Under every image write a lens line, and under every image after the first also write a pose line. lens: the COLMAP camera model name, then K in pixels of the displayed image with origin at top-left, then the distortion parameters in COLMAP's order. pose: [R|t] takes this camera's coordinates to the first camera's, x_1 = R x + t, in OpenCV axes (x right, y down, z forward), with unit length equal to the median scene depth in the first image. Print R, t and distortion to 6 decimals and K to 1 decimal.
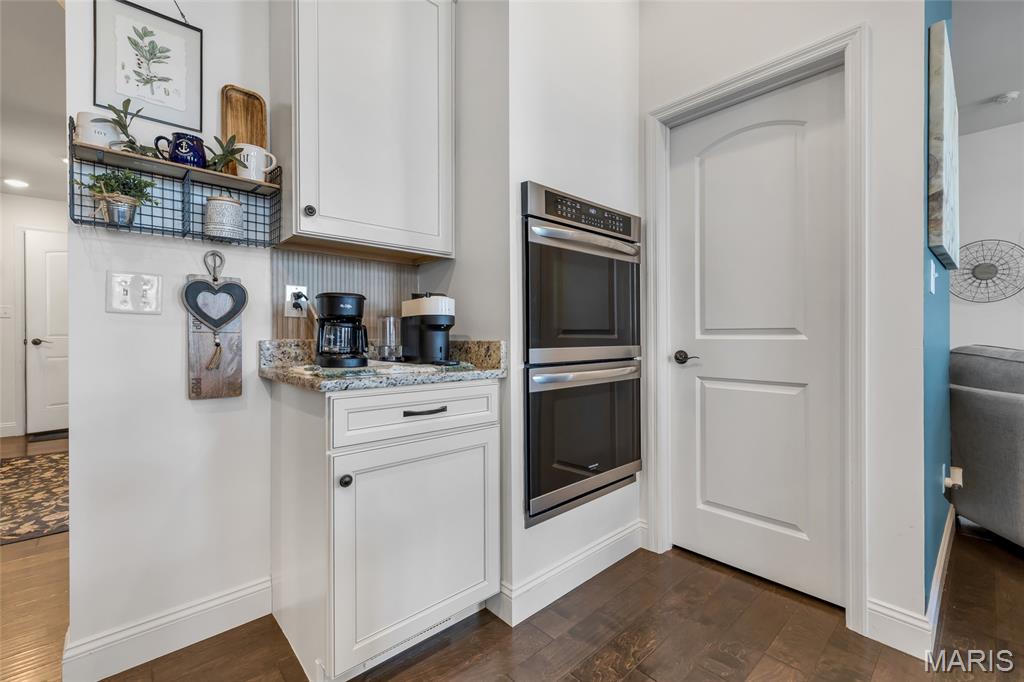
lens RADIAL K [[428.5, 0, 524.3], [0, 428.5, 336.2], [0, 0, 1]] dist [0.006810, -0.003040]
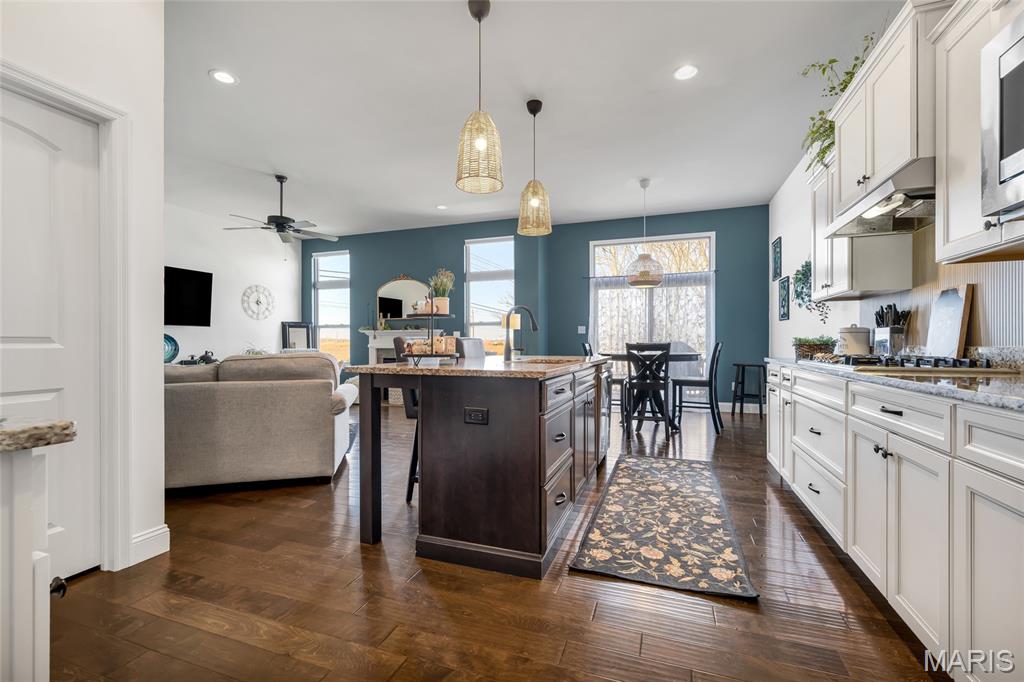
lens RADIAL K [[428.5, 0, 512.6], [0, 428.5, 344.9], [0, 0, 1]] dist [0.006810, -0.003040]
pose [[-0.436309, -0.001044, 0.899796, -0.871453], [0.008696, 0.999948, 0.005376, 0.004123], [-0.899755, 0.010170, -0.436277, 0.464879]]
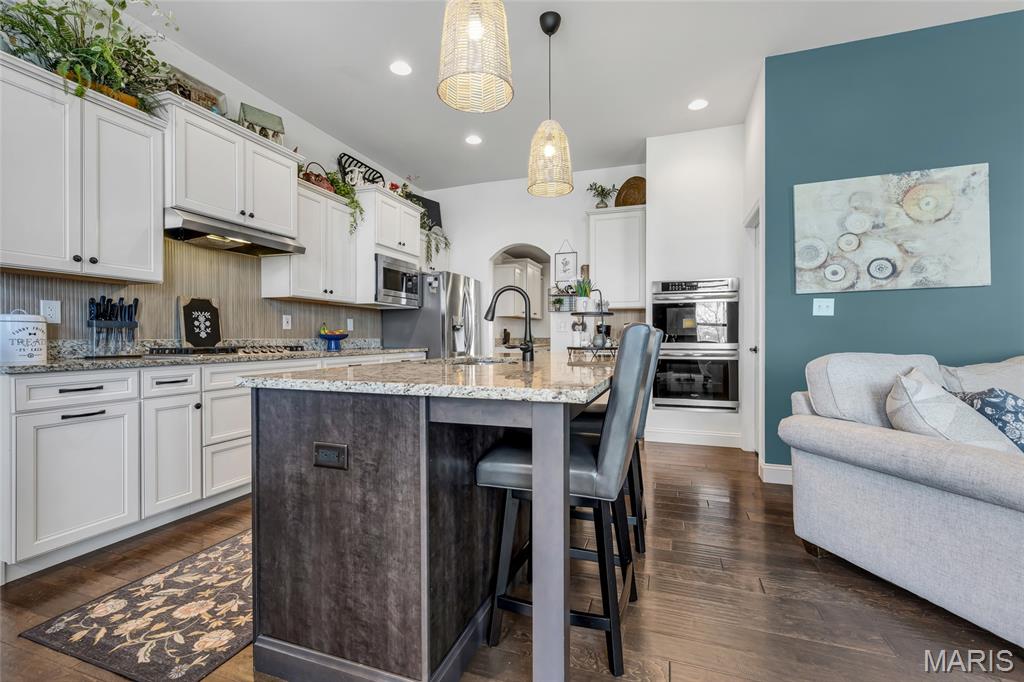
lens RADIAL K [[428.5, 0, 523.3], [0, 428.5, 342.0], [0, 0, 1]] dist [0.006810, -0.003040]
pose [[0.463206, 0.013915, -0.886141, 2.212596], [-0.008763, 0.999900, 0.011121, -0.003677], [0.886207, 0.002614, 0.463282, -1.036579]]
